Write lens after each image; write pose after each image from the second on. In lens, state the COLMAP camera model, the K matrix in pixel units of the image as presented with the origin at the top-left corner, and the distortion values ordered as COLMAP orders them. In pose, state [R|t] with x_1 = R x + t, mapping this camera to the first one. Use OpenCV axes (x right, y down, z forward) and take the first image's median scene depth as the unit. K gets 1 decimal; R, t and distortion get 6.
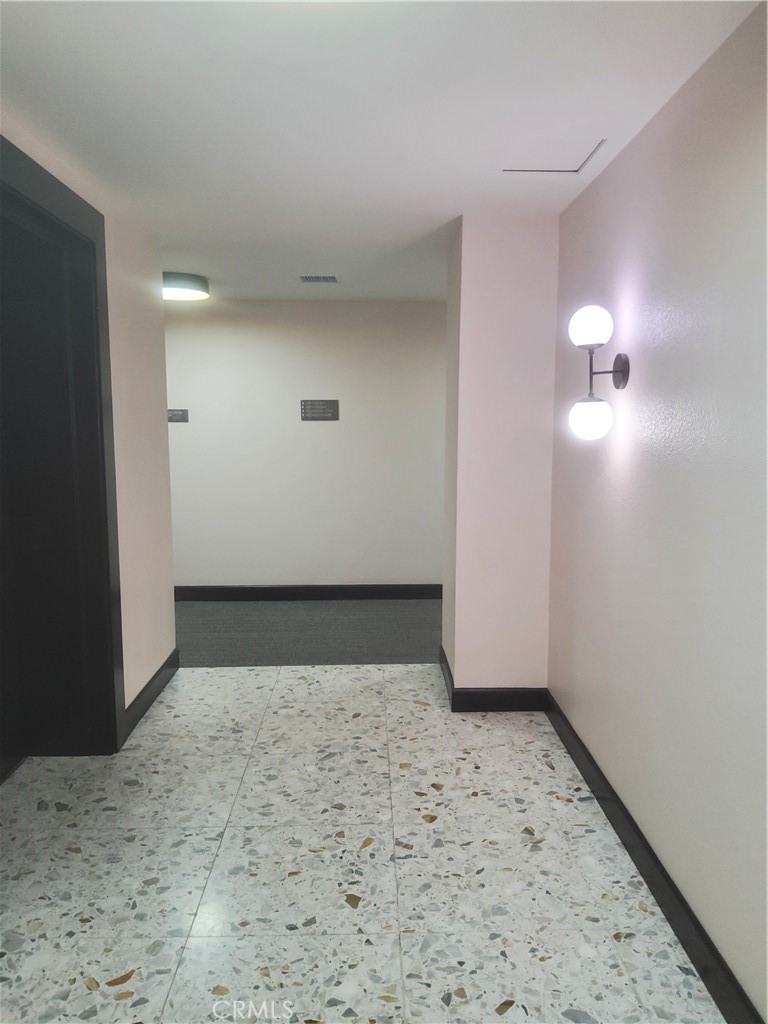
lens RADIAL K [[774.2, 0, 389.5], [0, 774.2, 512.8], [0, 0, 1]] dist [0.114480, -0.184712]
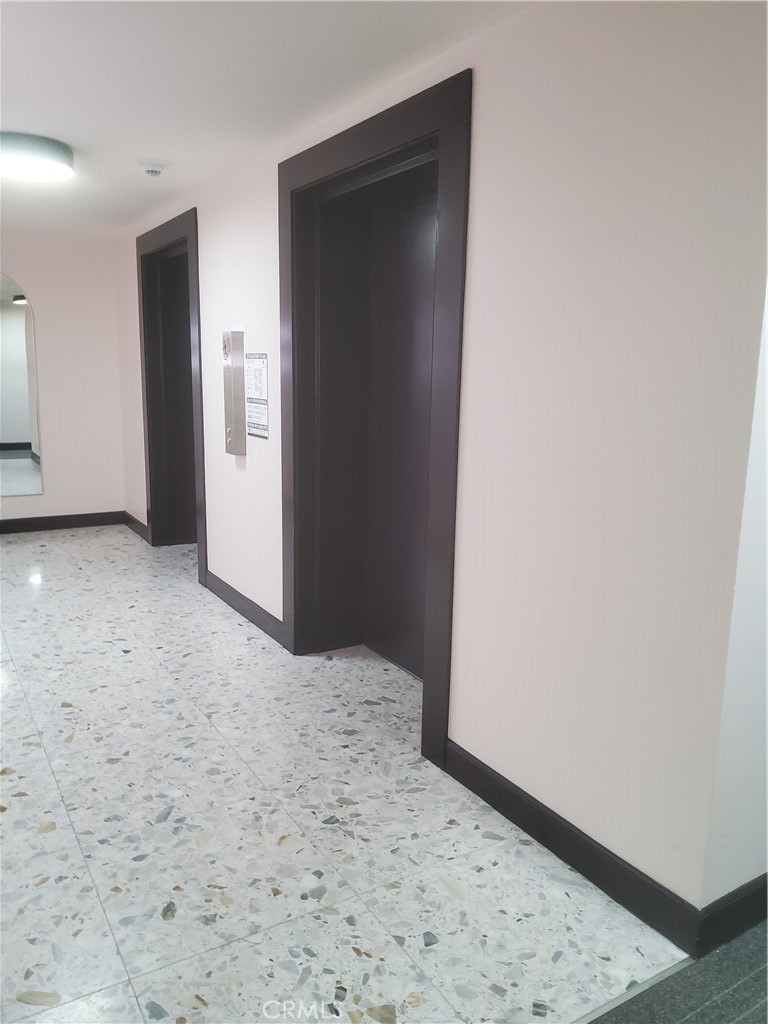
lens RADIAL K [[774.2, 0, 389.5], [0, 774.2, 512.8], [0, 0, 1]] dist [0.114480, -0.184712]
pose [[-0.868940, 0.075162, -0.489177, 0.081886], [-0.076009, 0.956408, 0.281970, -0.191201], [0.489046, 0.282197, -0.825348, 1.719937]]
